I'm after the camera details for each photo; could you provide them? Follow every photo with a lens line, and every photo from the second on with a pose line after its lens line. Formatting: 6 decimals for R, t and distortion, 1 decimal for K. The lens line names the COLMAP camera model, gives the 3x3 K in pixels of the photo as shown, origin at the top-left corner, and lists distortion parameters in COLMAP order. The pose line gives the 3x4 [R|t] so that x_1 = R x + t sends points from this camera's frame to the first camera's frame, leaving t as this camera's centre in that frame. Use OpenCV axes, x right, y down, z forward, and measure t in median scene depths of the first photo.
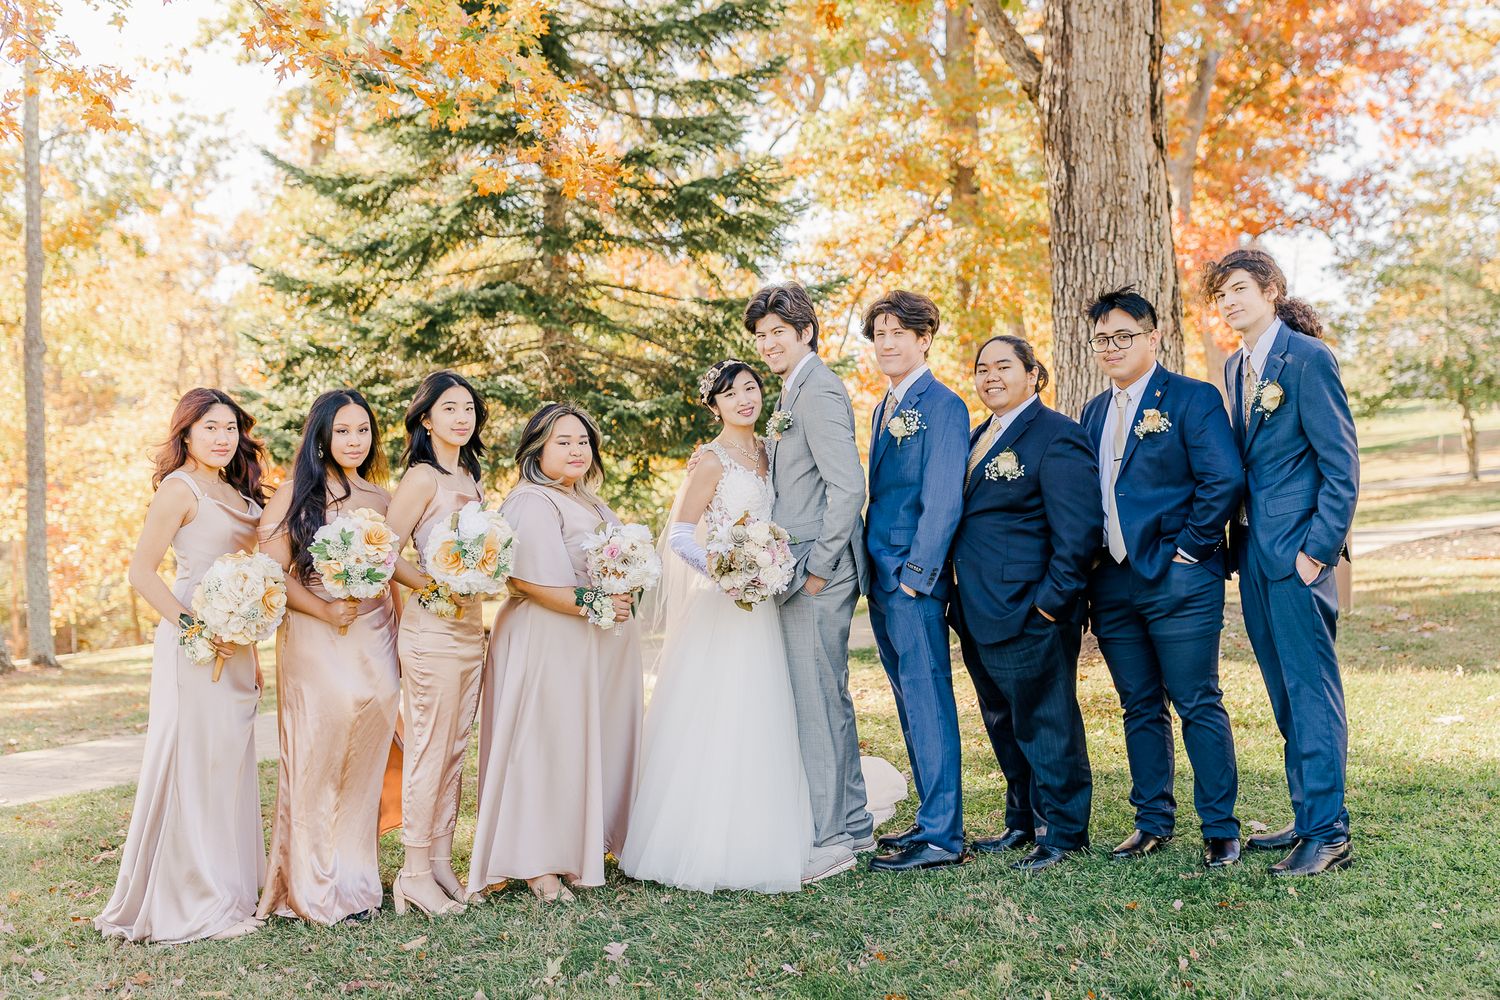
lens RADIAL K [[1571.5, 0, 855.8], [0, 1571.5, 470.5], [0, 0, 1]] dist [0.012329, -0.004988]
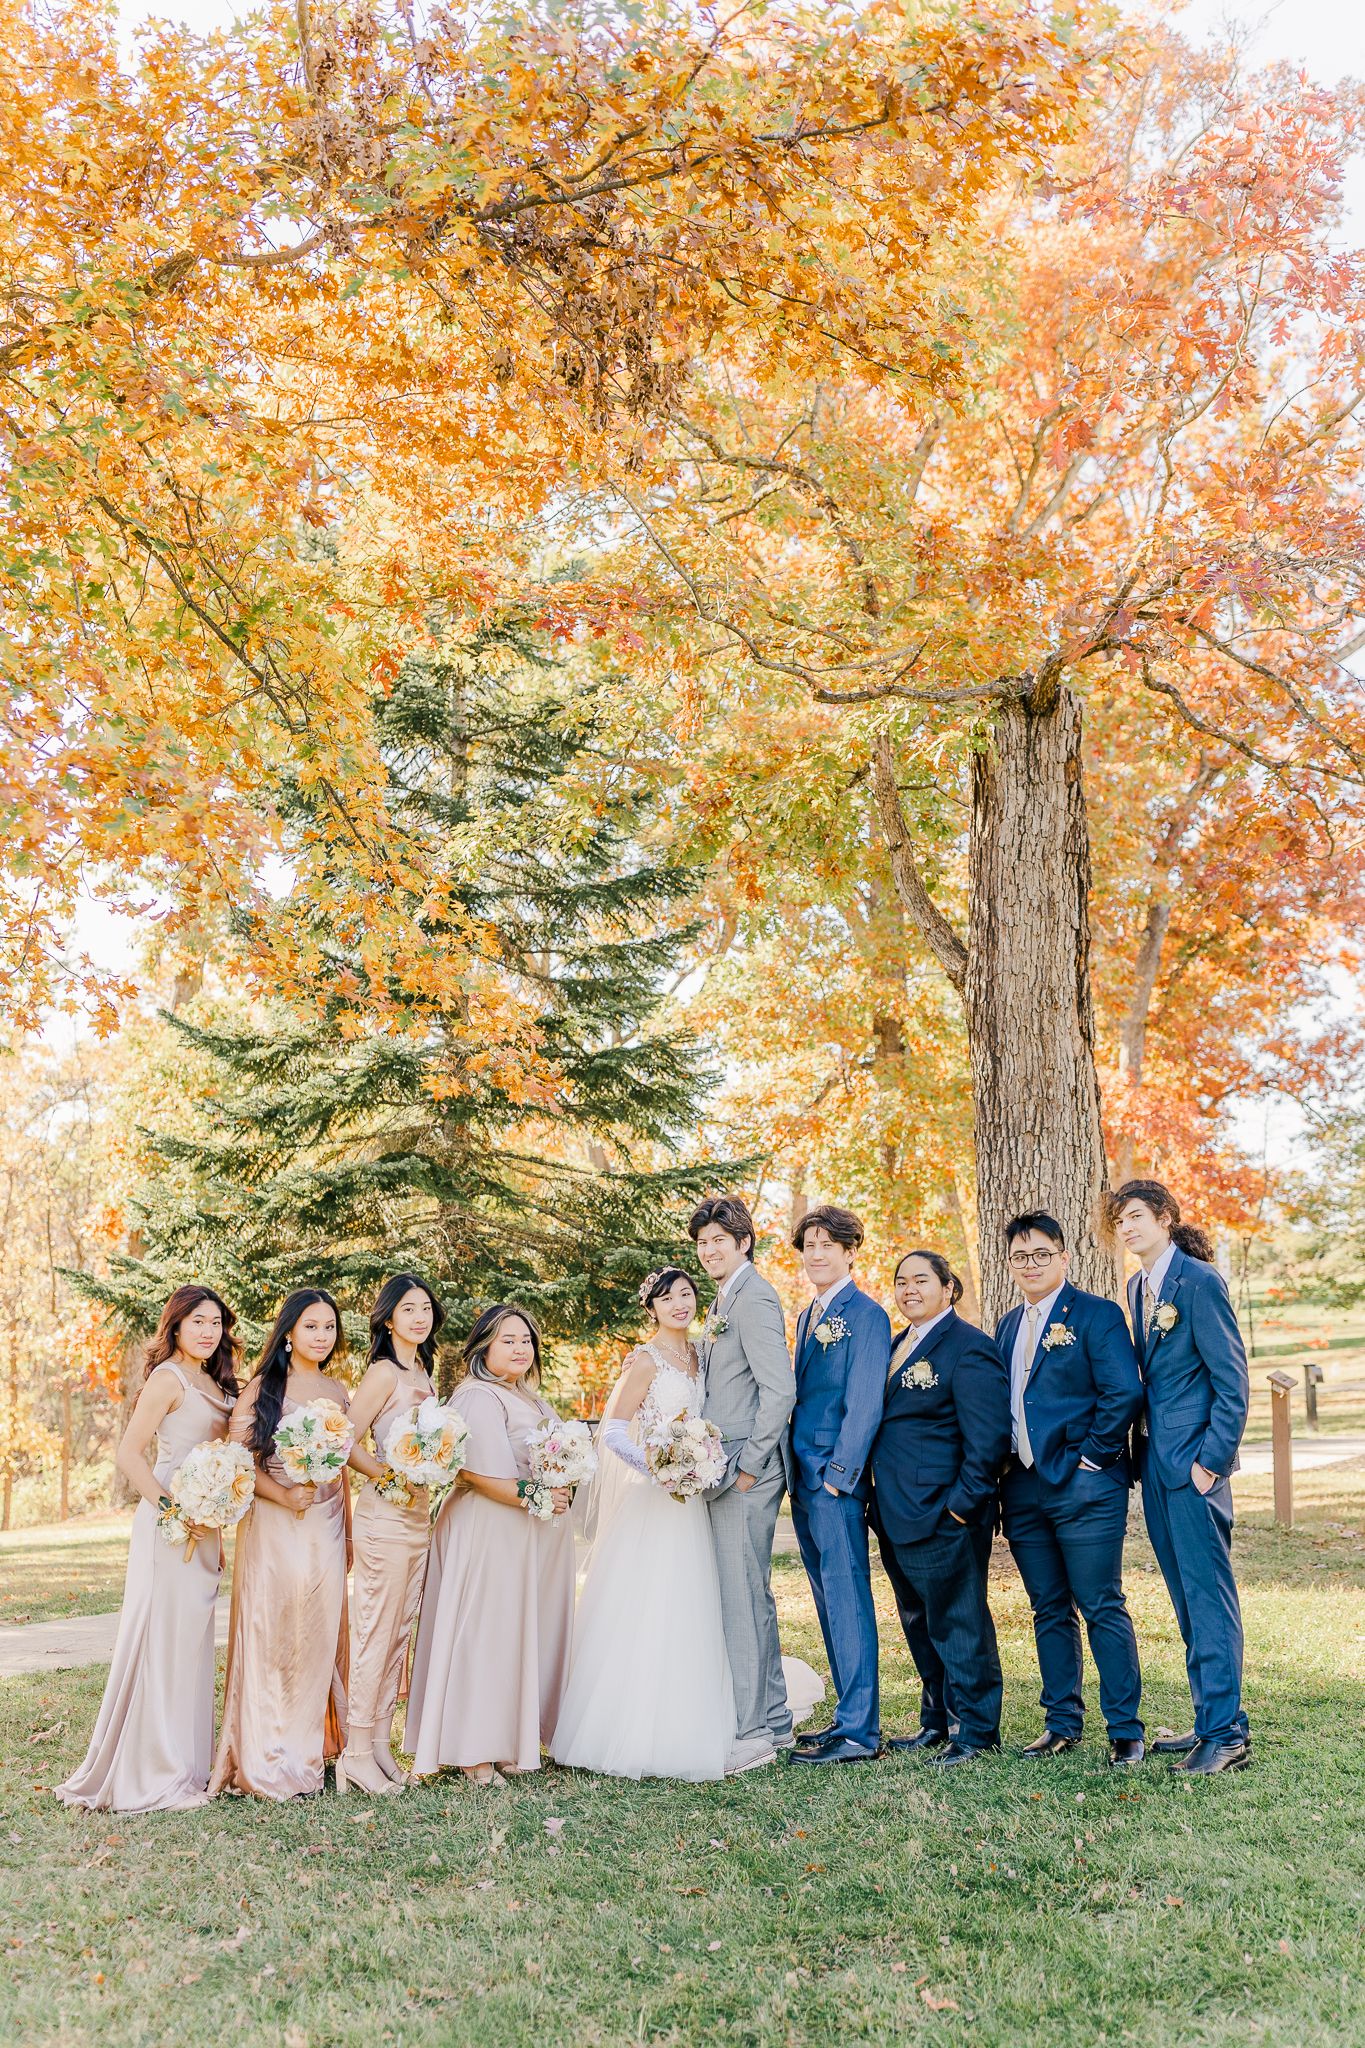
lens RADIAL K [[1943.4, 0, 704.1], [0, 1943.4, 1060.0], [0, 0, 1]] dist [0.008093, -0.004264]
pose [[0.999425, 0.018473, -0.028423, -0.009613], [-0.022351, 0.989499, -0.142800, -0.010810], [0.025486, 0.143353, 0.989343, -0.168938]]
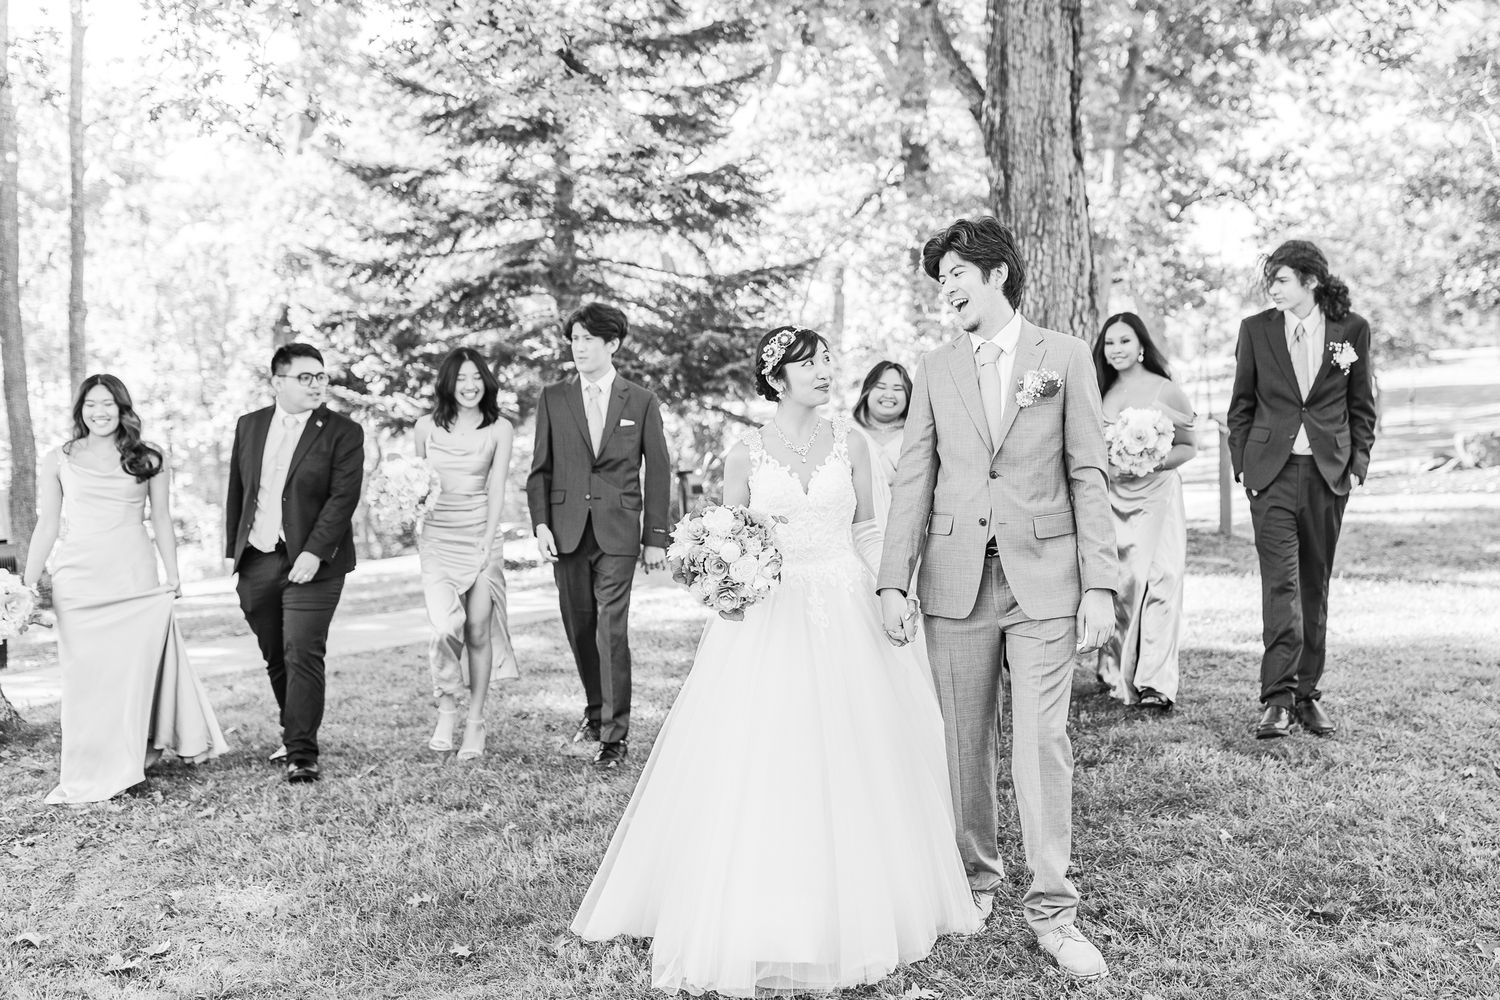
lens RADIAL K [[1720.0, 0, 875.2], [0, 1720.0, 400.6], [0, 0, 1]] dist [0.010935, -0.003648]
pose [[0.998683, -0.000502, 0.051299, -0.030255], [0.001392, 0.999849, -0.017317, 0.006820], [-0.051283, 0.017365, 0.998533, -0.278955]]
